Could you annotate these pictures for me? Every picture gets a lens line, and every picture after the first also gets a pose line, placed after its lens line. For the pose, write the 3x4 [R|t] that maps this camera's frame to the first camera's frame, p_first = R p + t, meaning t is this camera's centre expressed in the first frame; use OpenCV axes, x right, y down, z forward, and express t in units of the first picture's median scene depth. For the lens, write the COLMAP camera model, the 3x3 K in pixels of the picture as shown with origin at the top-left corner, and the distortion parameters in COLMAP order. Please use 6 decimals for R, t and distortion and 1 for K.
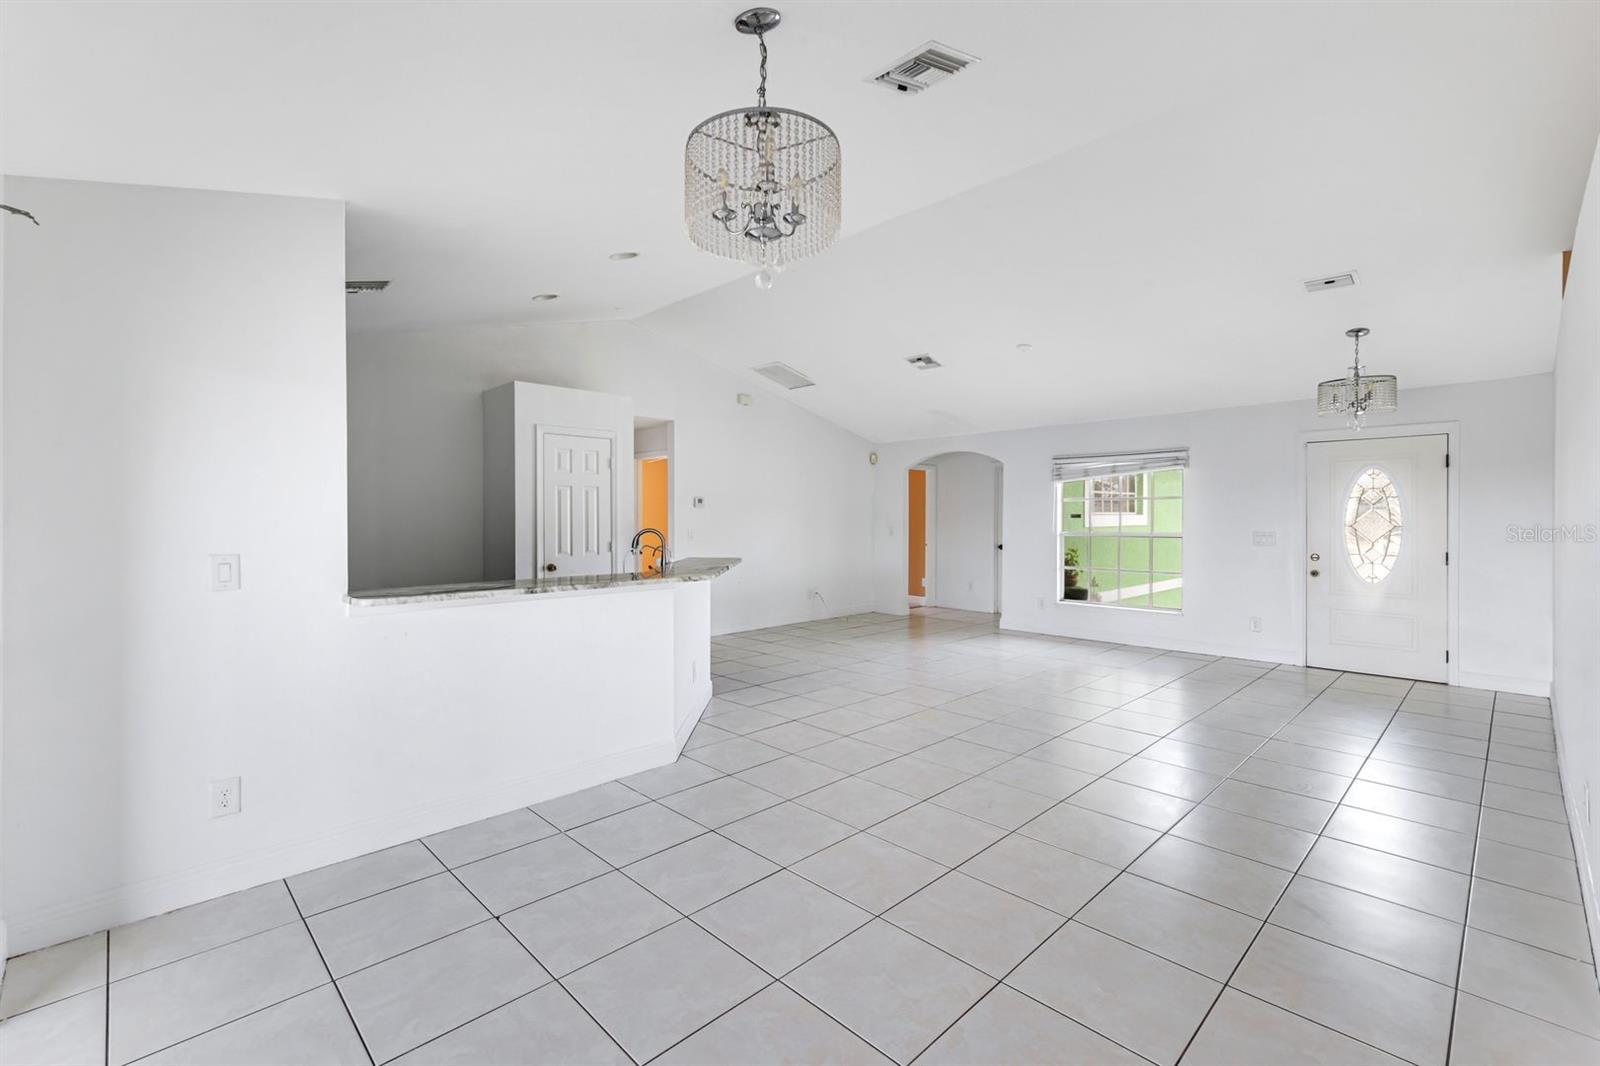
lens RADIAL K [[692.4, 0, 794.2], [0, 692.4, 526.6], [0, 0, 1]] dist [0.012034, -0.000885]
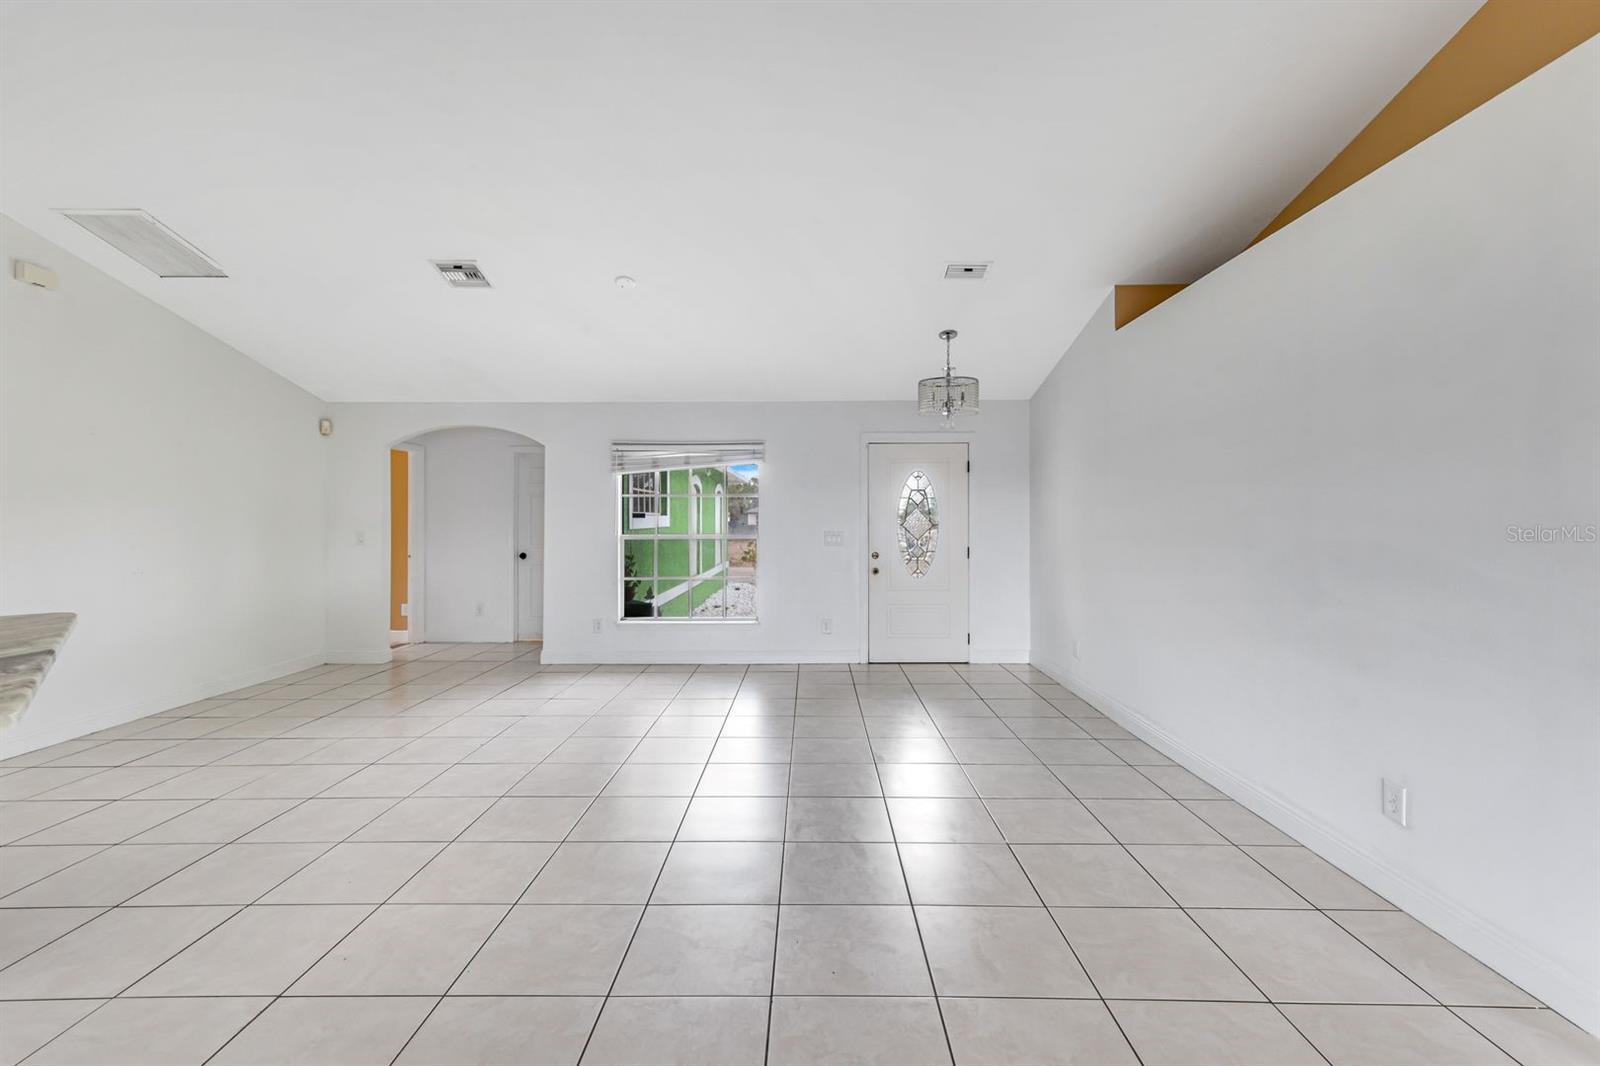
lens RADIAL K [[692.4, 0, 794.2], [0, 692.4, 523.6], [0, 0, 1]] dist [0.012034, -0.000885]
pose [[0.708624, -0.007684, 0.705544, -0.047213], [0.011212, 0.999937, -0.000371, -0.003397], [-0.705497, 0.008174, 0.708666, 0.306142]]
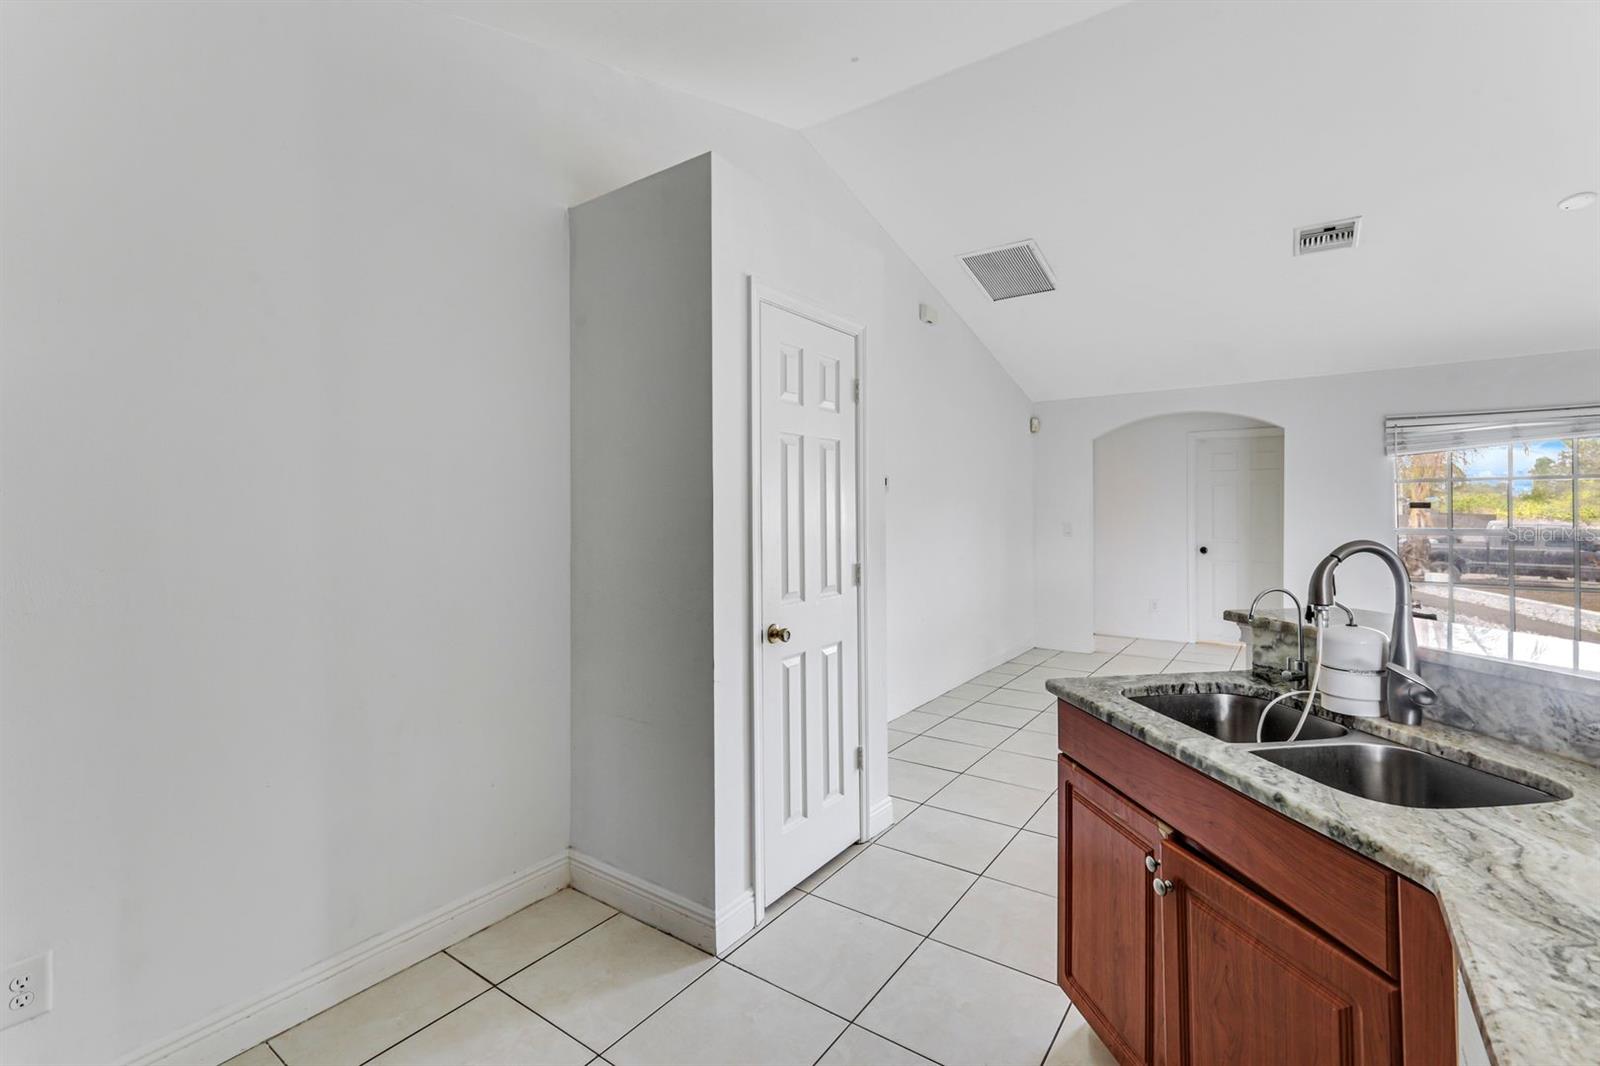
lens RADIAL K [[692.4, 0, 803.0], [0, 692.4, 522.9], [0, 0, 1]] dist [0.012034, -0.000885]
pose [[0.986870, -0.006495, 0.161386, -0.308007], [0.005547, 0.999965, 0.006323, -0.006234], [-0.161422, -0.005345, 0.986871, 0.459766]]
